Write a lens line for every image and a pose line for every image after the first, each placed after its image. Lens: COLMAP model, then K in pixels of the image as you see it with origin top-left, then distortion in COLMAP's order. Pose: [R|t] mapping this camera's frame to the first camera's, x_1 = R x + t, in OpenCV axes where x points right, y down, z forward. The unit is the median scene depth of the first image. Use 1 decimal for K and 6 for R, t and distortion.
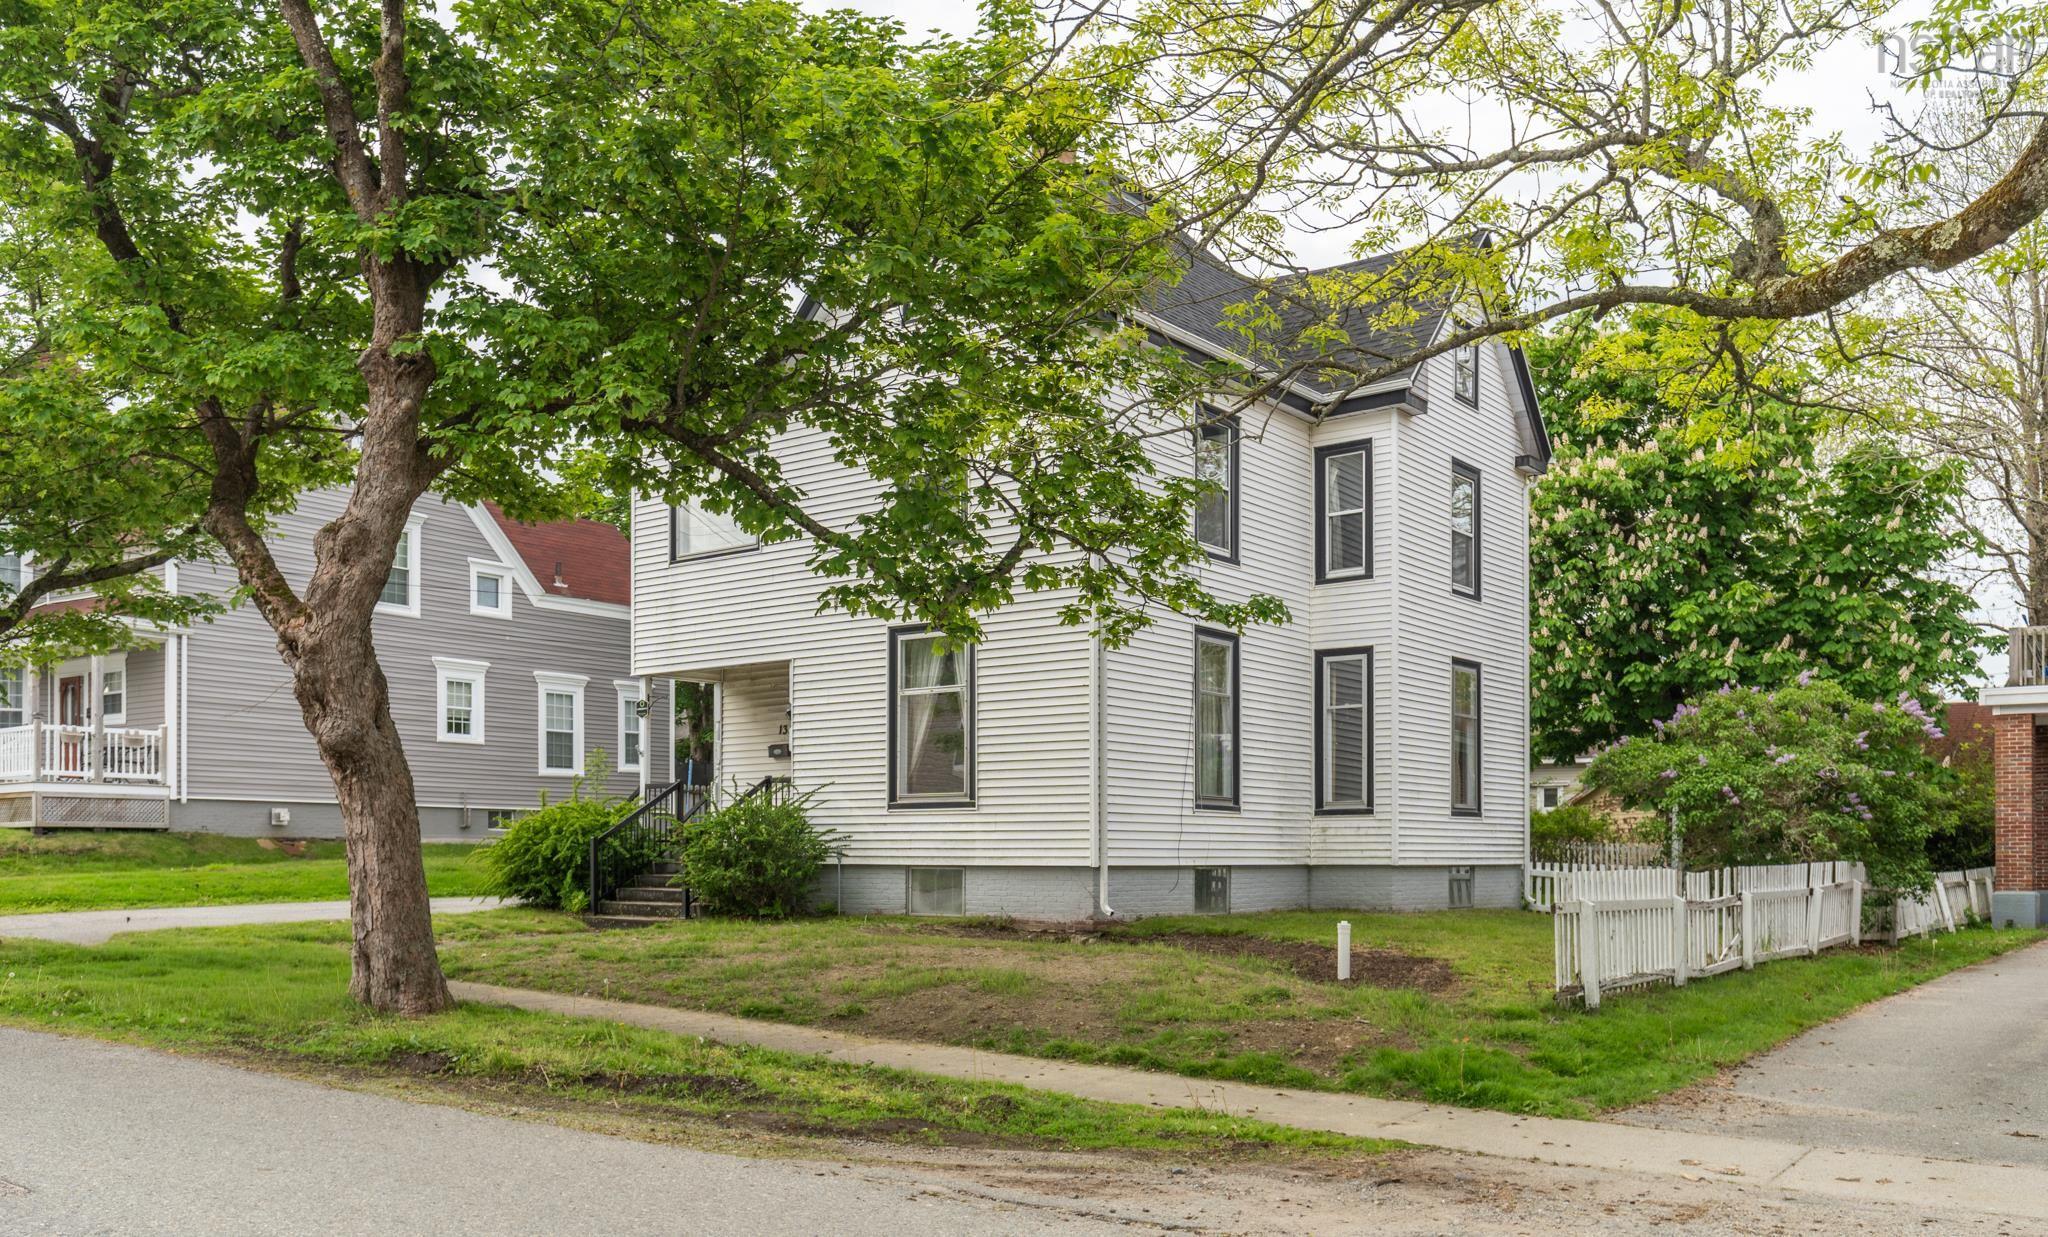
lens RADIAL K [[1659.9, 0, 1024.0], [0, 1659.9, 618.5], [0, 0, 1]] dist [-0.007207, -0.000238]
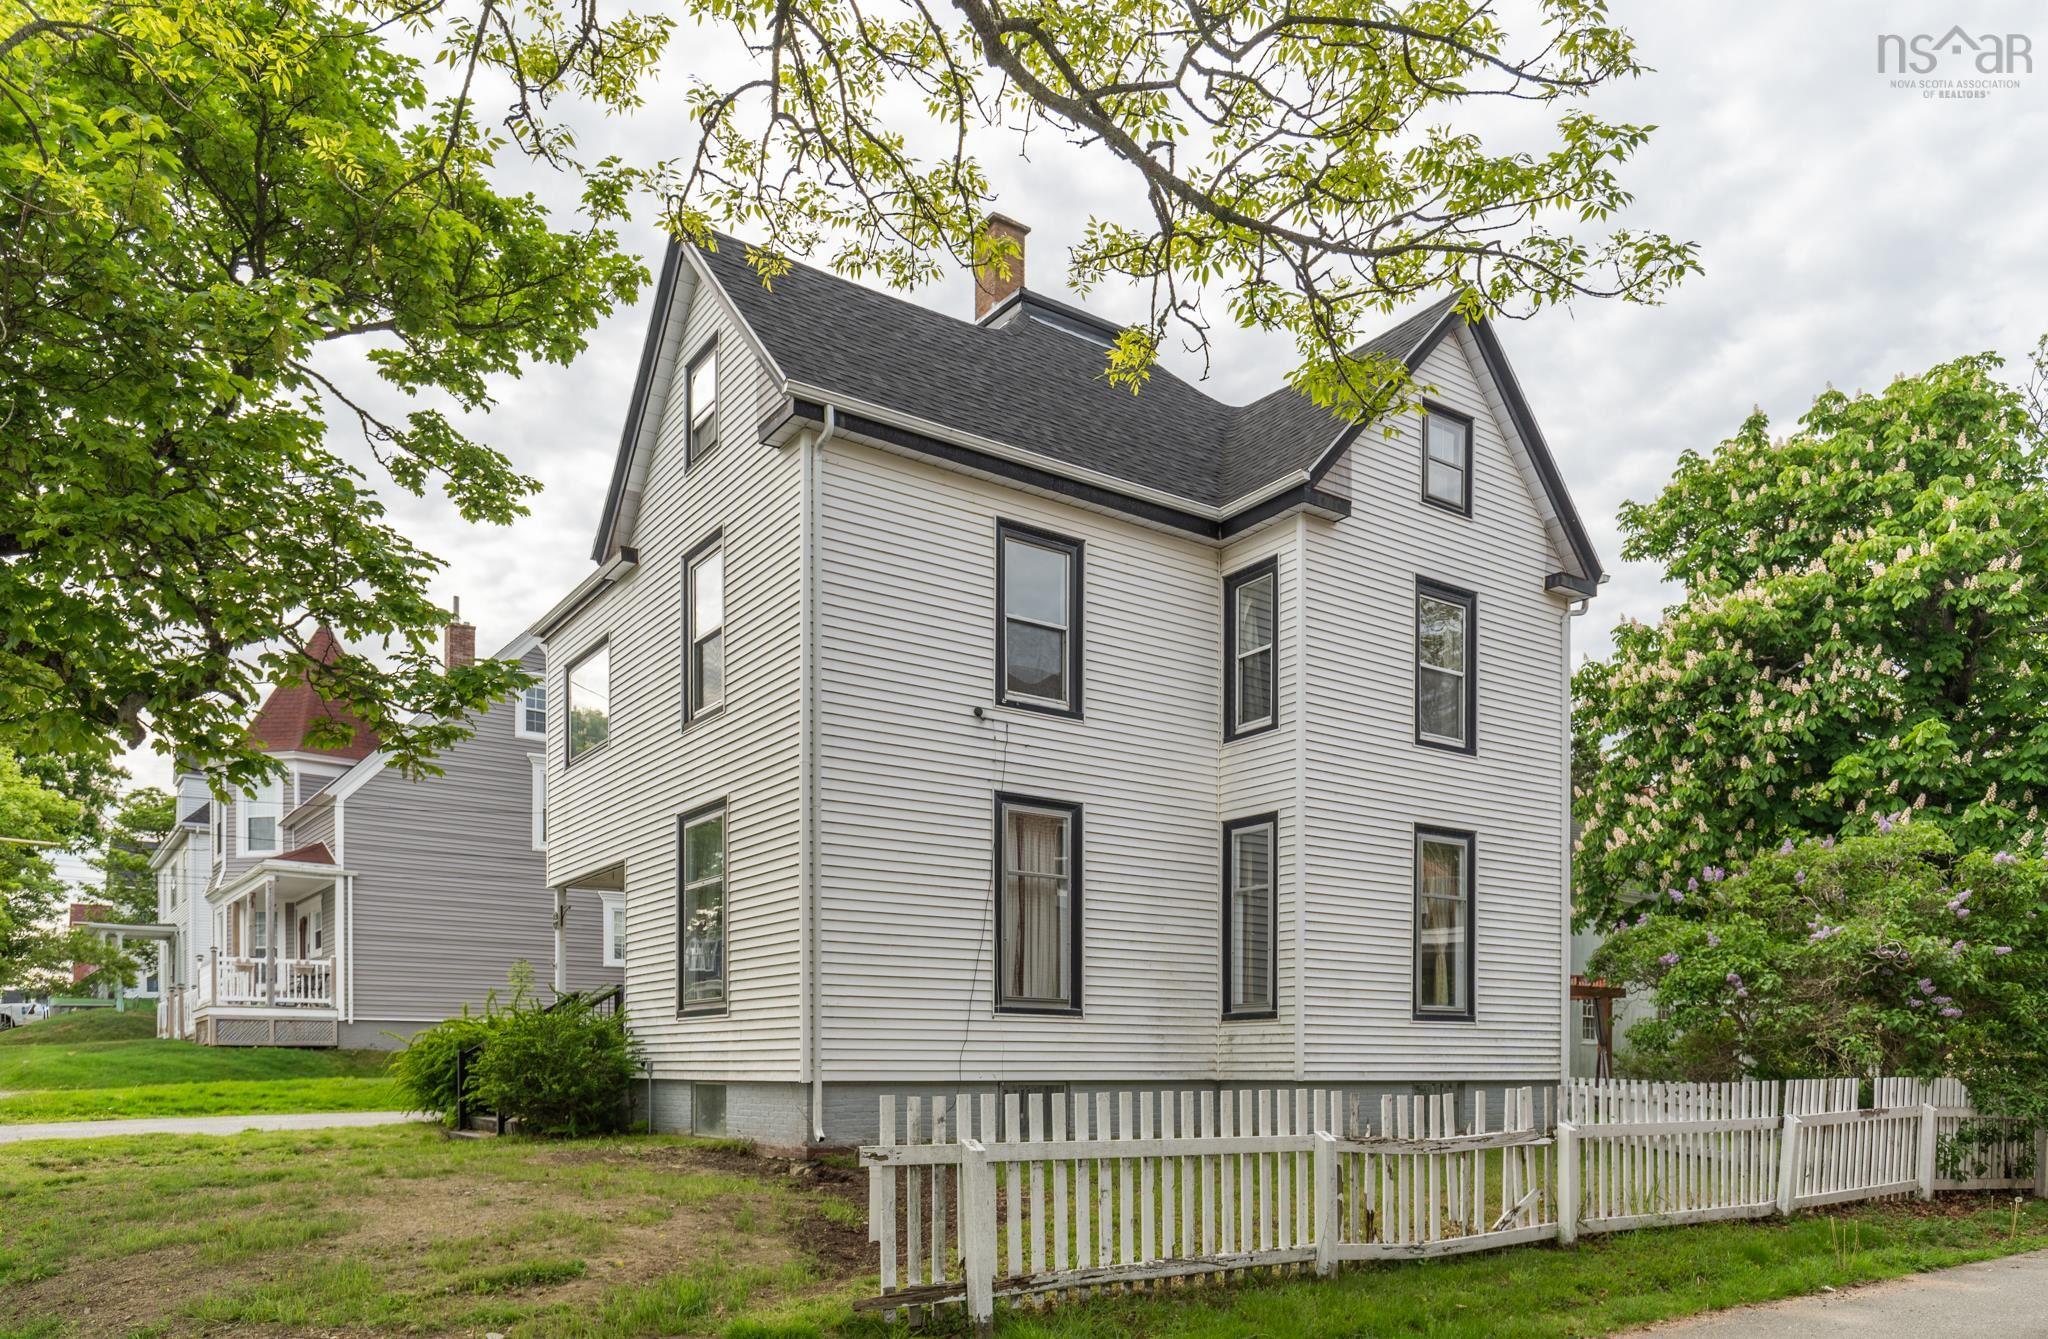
lens RADIAL K [[1410.7, 0, 1022.6], [0, 1410.7, 931.2], [0, 0, 1]] dist [0.006002, -0.000128]
pose [[0.953436, -0.030402, -0.300060, 0.275855], [0.043796, 0.998317, 0.038011, 0.040348], [0.298400, -0.049383, 0.953163, 0.282969]]
